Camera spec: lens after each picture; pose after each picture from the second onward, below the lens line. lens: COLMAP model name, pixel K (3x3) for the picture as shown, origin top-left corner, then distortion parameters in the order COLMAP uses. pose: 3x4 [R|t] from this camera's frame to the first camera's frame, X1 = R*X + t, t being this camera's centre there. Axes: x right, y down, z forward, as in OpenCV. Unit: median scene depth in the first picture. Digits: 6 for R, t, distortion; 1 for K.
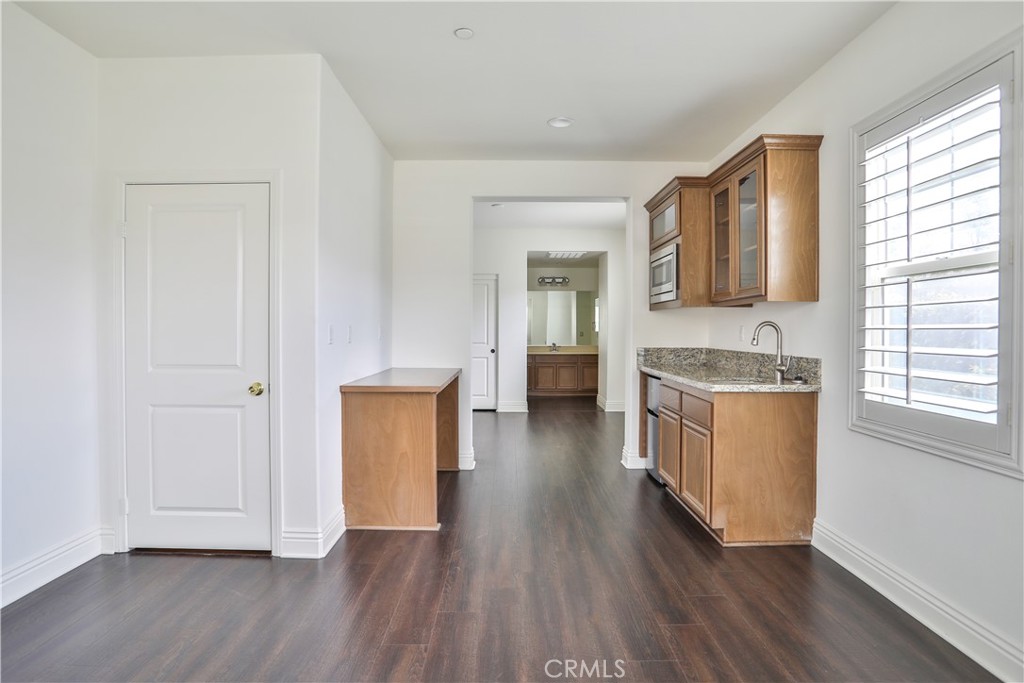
lens RADIAL K [[525.7, 0, 505.0], [0, 525.7, 334.1], [0, 0, 1]] dist [-0.048165, 0.010683]
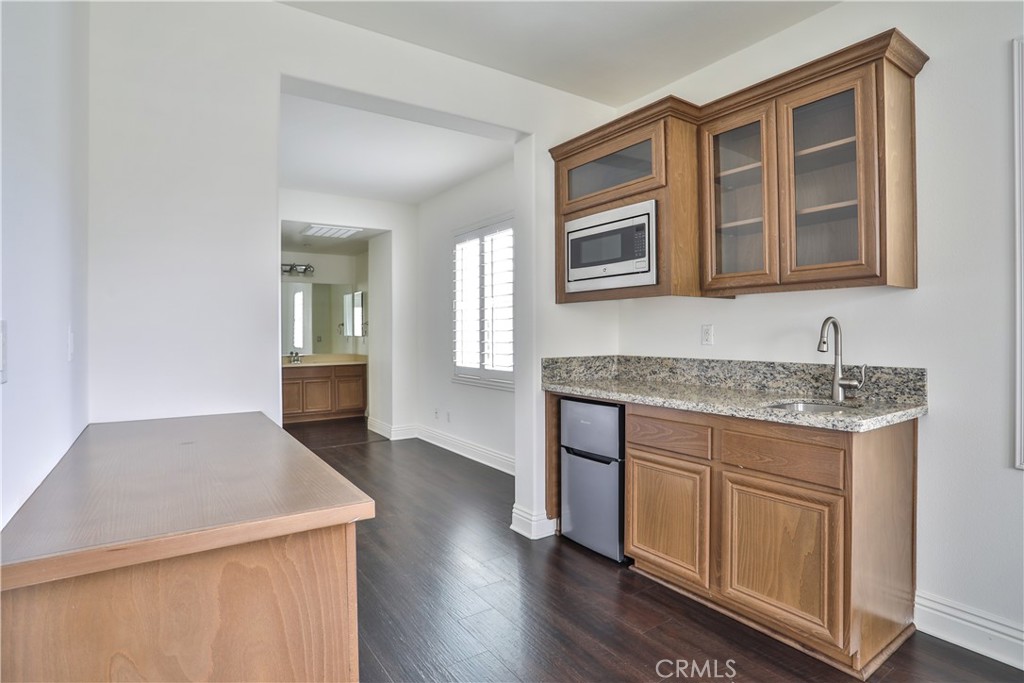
lens RADIAL K [[525.7, 0, 507.8], [0, 525.7, 337.2], [0, 0, 1]] dist [-0.048165, 0.010683]
pose [[0.825261, -0.013484, 0.564591, -0.098133], [0.014045, 0.999896, 0.003350, -0.002243], [-0.564577, 0.005165, 0.825364, 0.273139]]
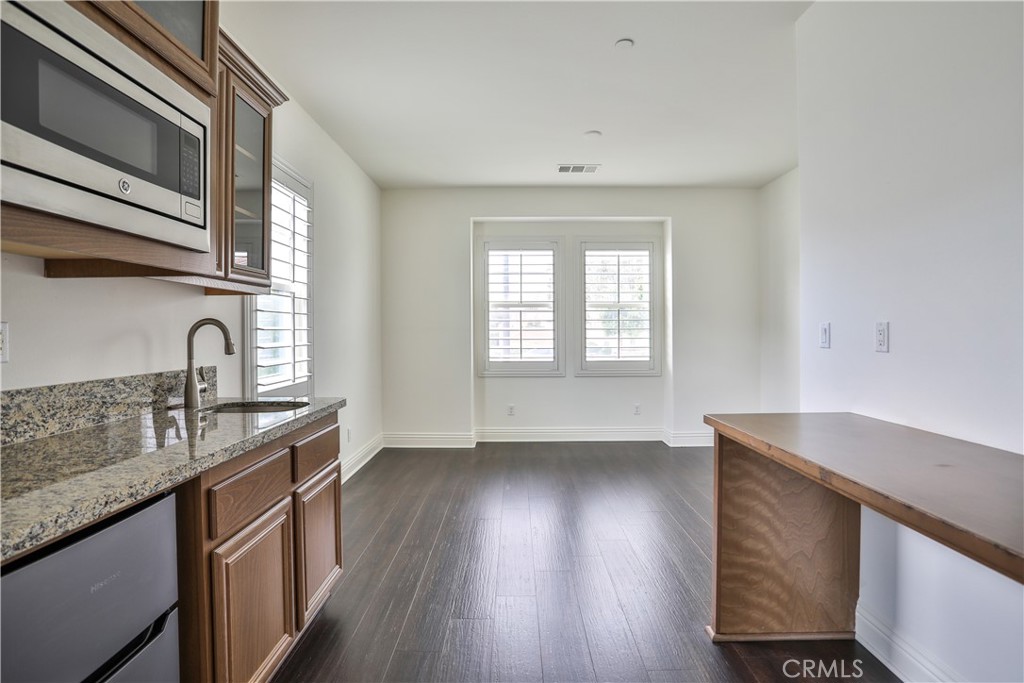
lens RADIAL K [[525.7, 0, 511.6], [0, 525.7, 336.1], [0, 0, 1]] dist [-0.048165, 0.010683]
pose [[-0.999990, 0.000553, 0.004539, 0.047654], [0.000651, 0.999766, 0.021630, -0.006467], [-0.004526, 0.021633, -0.999756, 0.671478]]
